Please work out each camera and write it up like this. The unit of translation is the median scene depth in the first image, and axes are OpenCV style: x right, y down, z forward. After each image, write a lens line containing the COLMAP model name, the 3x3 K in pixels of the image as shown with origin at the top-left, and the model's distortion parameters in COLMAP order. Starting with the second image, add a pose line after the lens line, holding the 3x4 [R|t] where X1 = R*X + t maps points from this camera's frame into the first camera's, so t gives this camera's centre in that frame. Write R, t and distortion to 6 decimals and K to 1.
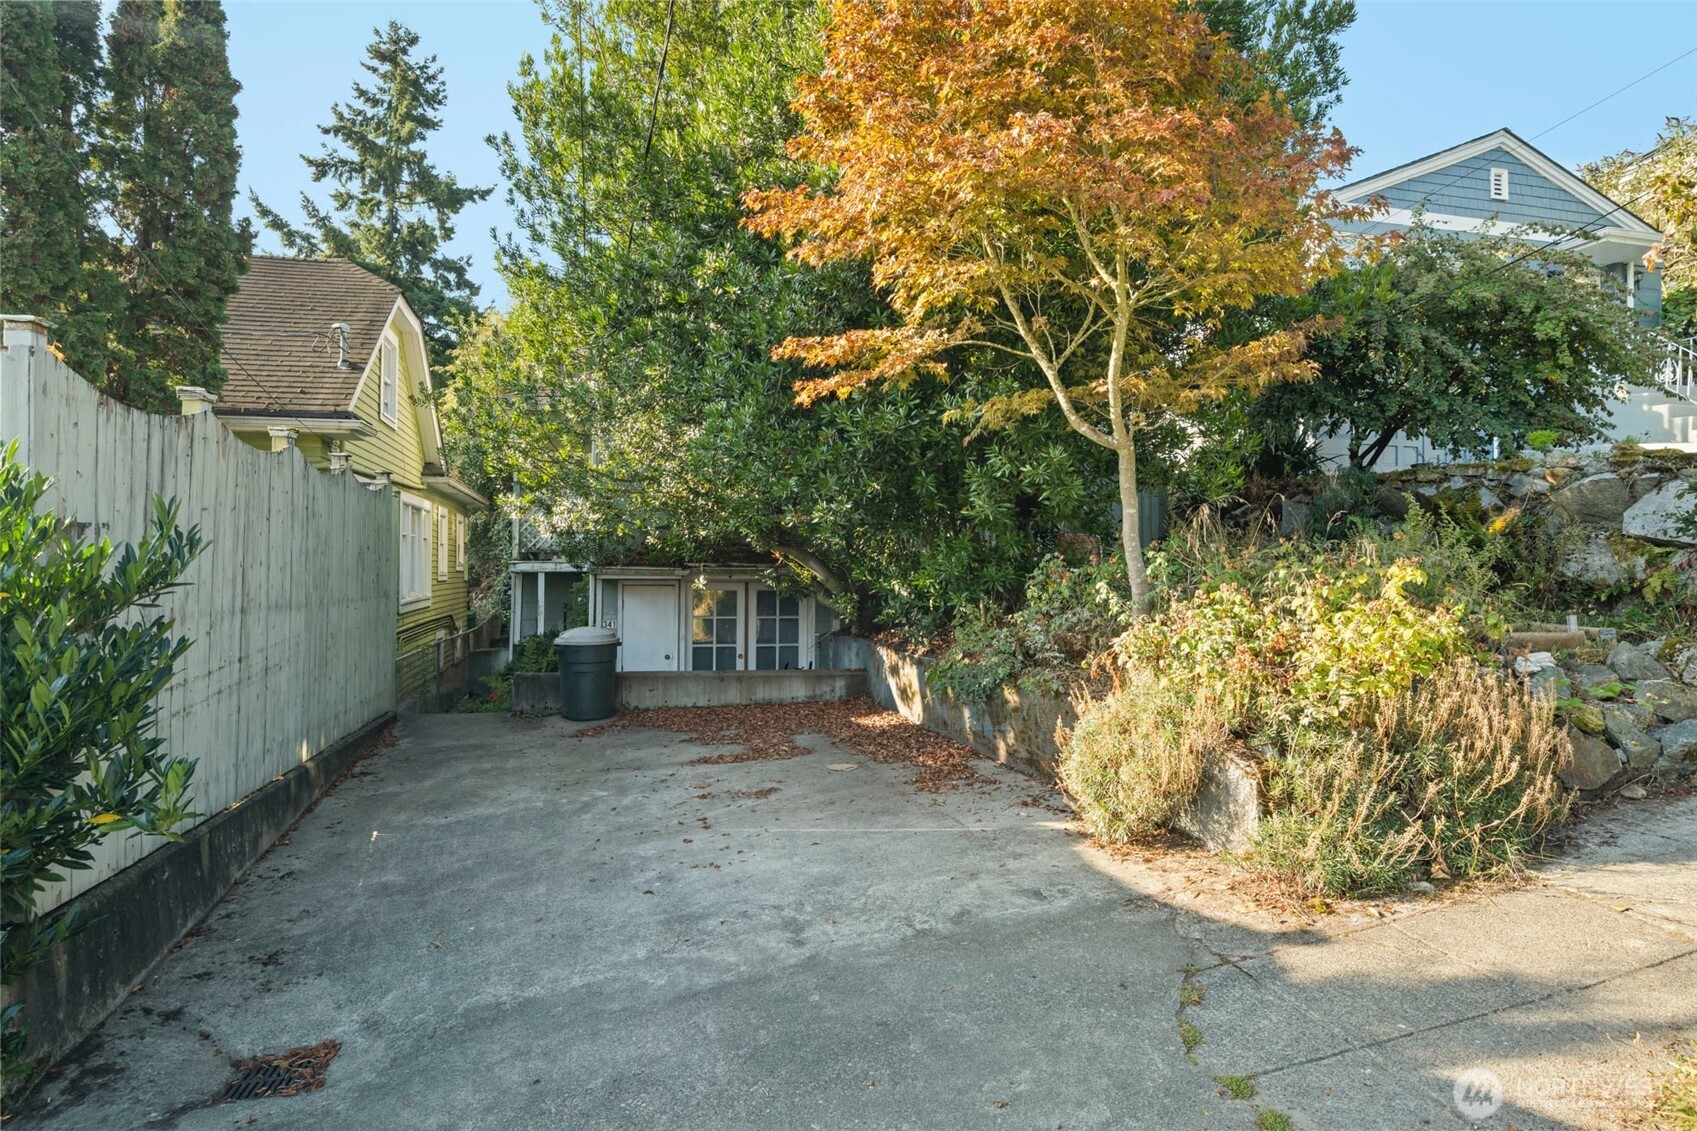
lens RADIAL K [[1036.3, 0, 845.8], [0, 1036.3, 564.6], [0, 0, 1]] dist [0.000234, -0.000304]
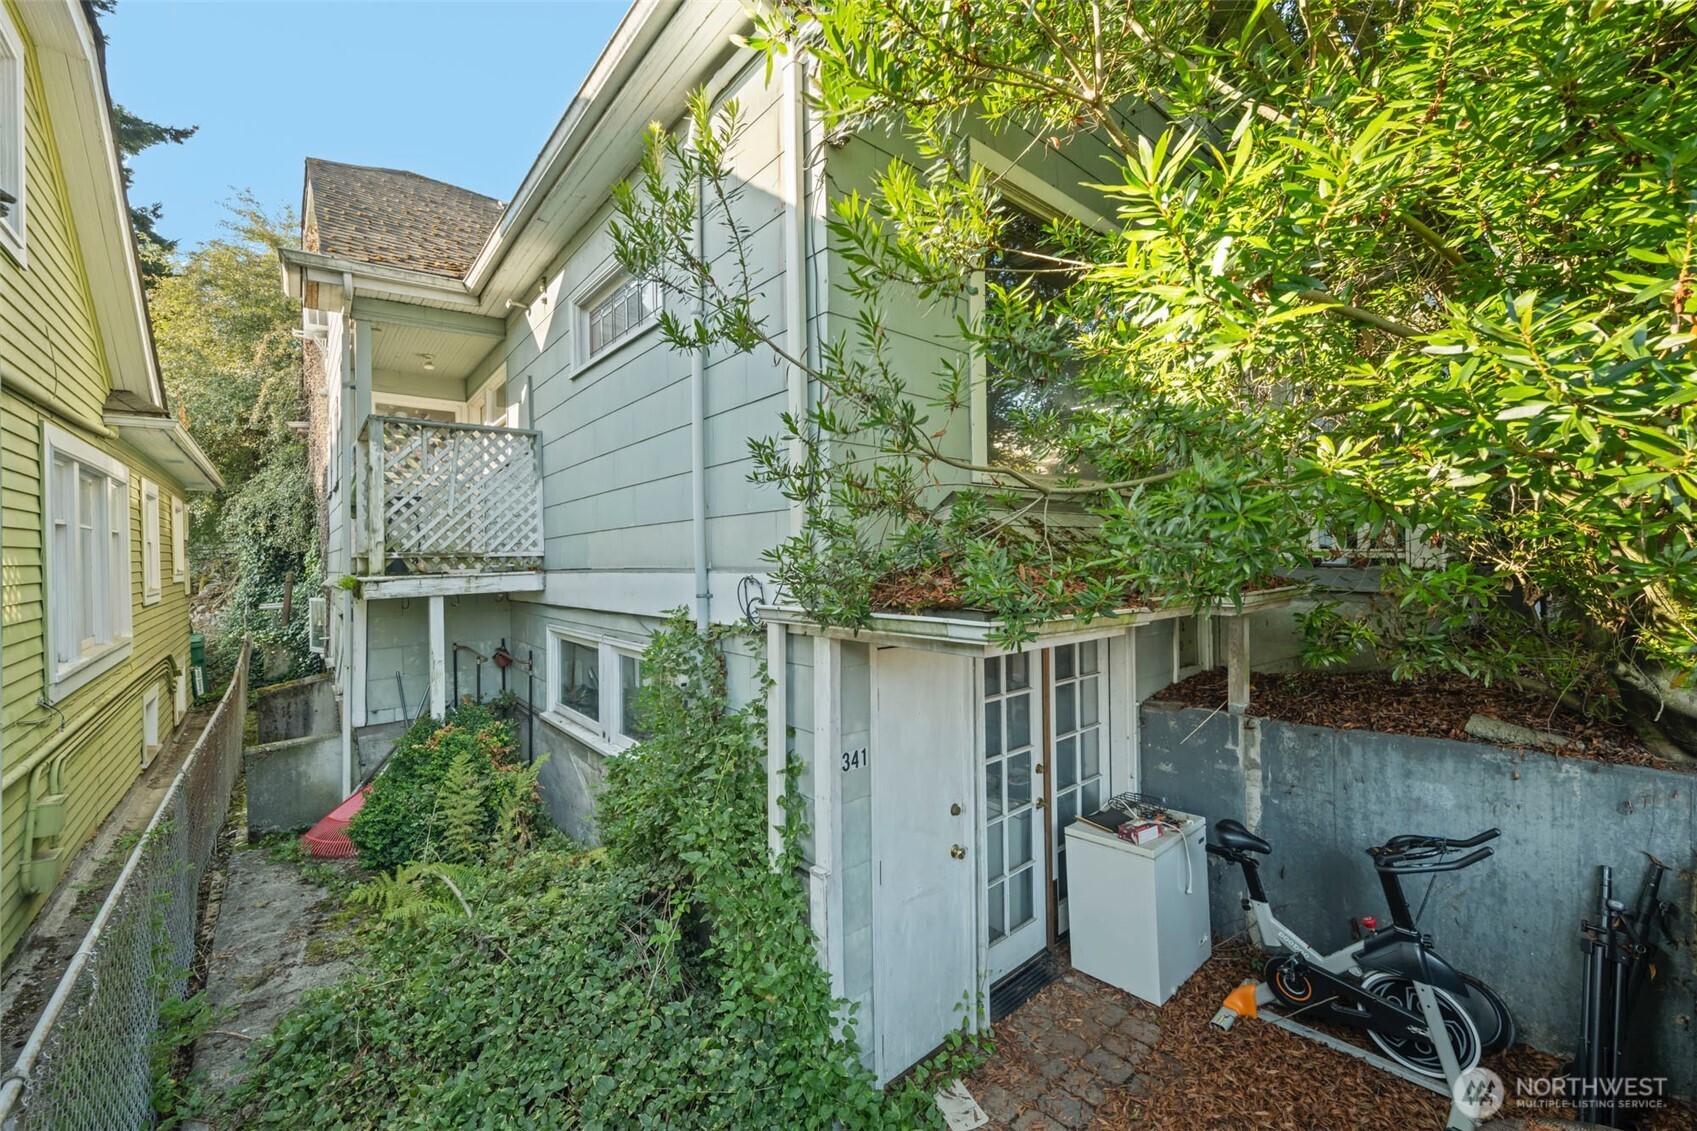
lens RADIAL K [[678.8, 0, 847.1], [0, 678.8, 558.5], [0, 0, 1]] dist [-0.001163, -0.000007]
pose [[0.898411, -0.022090, 0.438600, -0.164898], [0.016566, 0.999728, 0.016418, -0.008715], [-0.438843, -0.007484, 0.898532, 0.388966]]
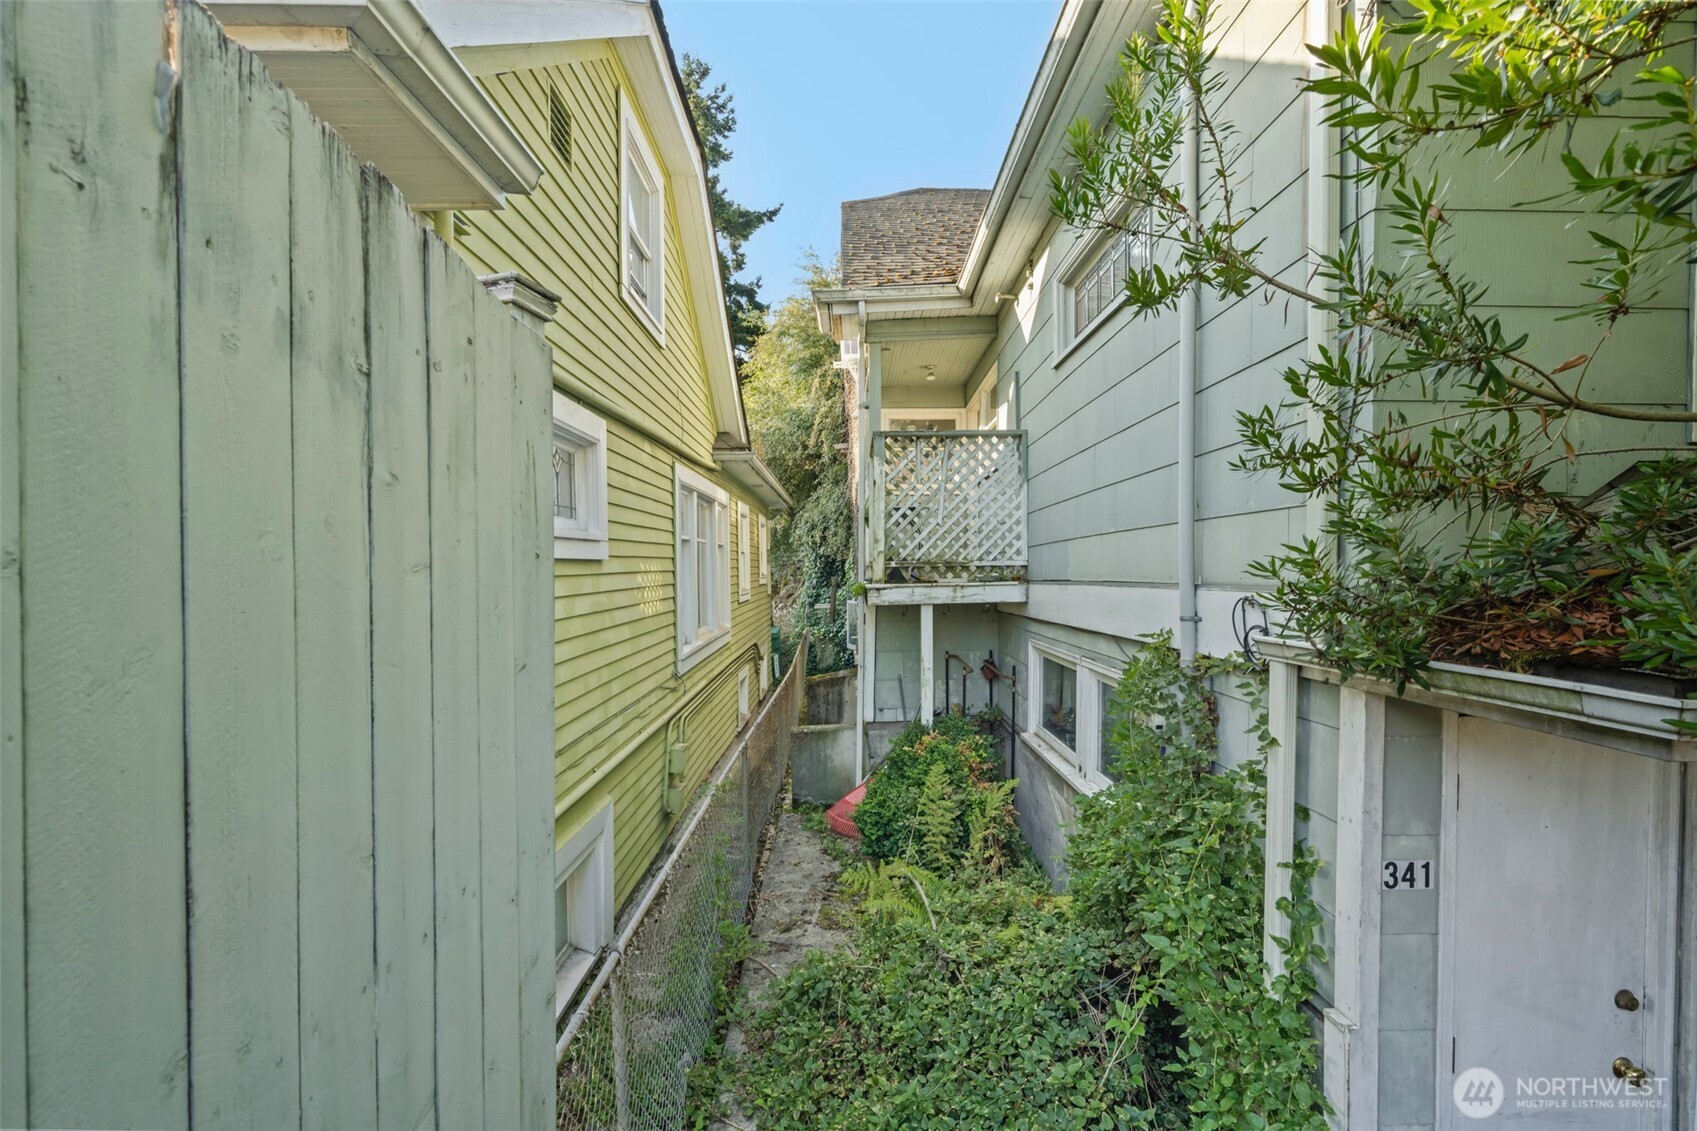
lens RADIAL K [[766.8, 0, 852.2], [0, 766.8, 590.1], [0, 0, 1]] dist [-0.002597, 0.001438]
pose [[0.974510, -0.008300, -0.224192, -0.155930], [0.016800, 0.999209, 0.036032, -0.009296], [0.223716, -0.038880, 0.973879, 0.393747]]
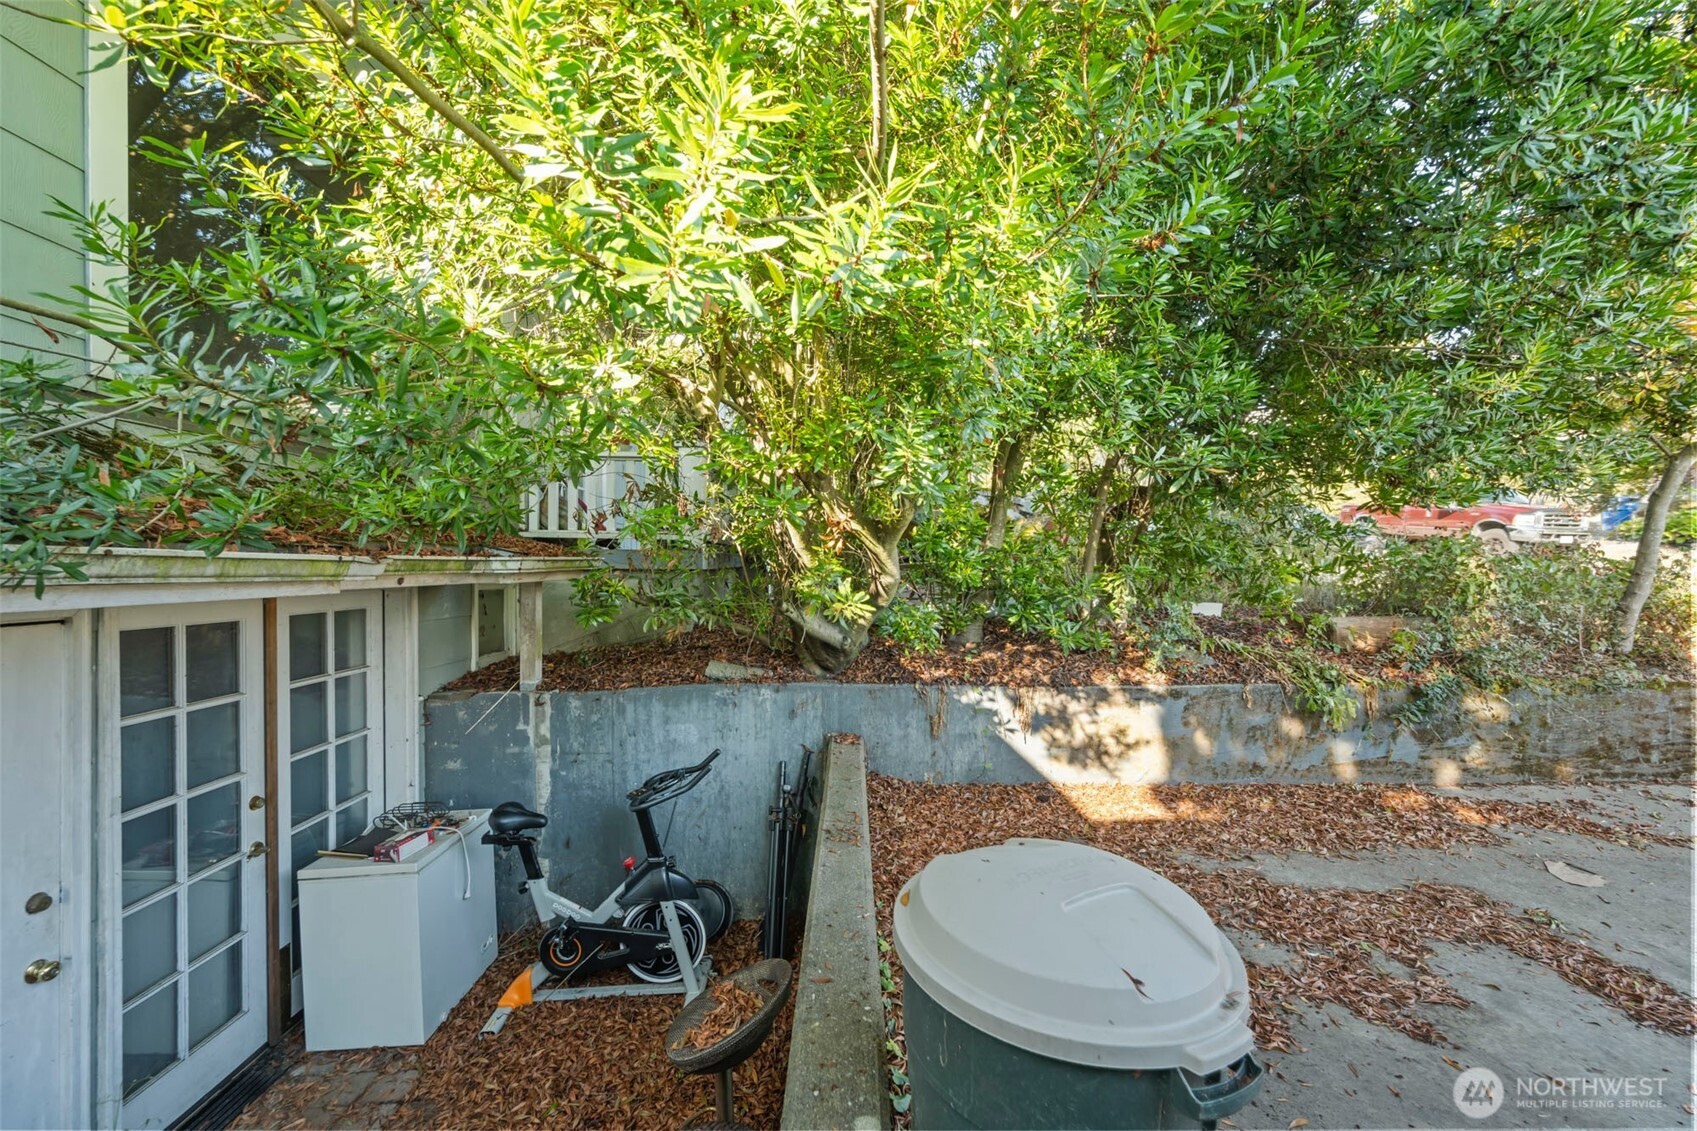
lens RADIAL K [[678.8, 0, 844.4], [0, 678.8, 557.5], [0, 0, 1]] dist [-0.001163, -0.000007]
pose [[0.231900, -0.006853, 0.972715, -0.144860], [-0.005042, 0.999953, 0.008246, 0.000537], [-0.972727, -0.006816, 0.231855, 0.386424]]
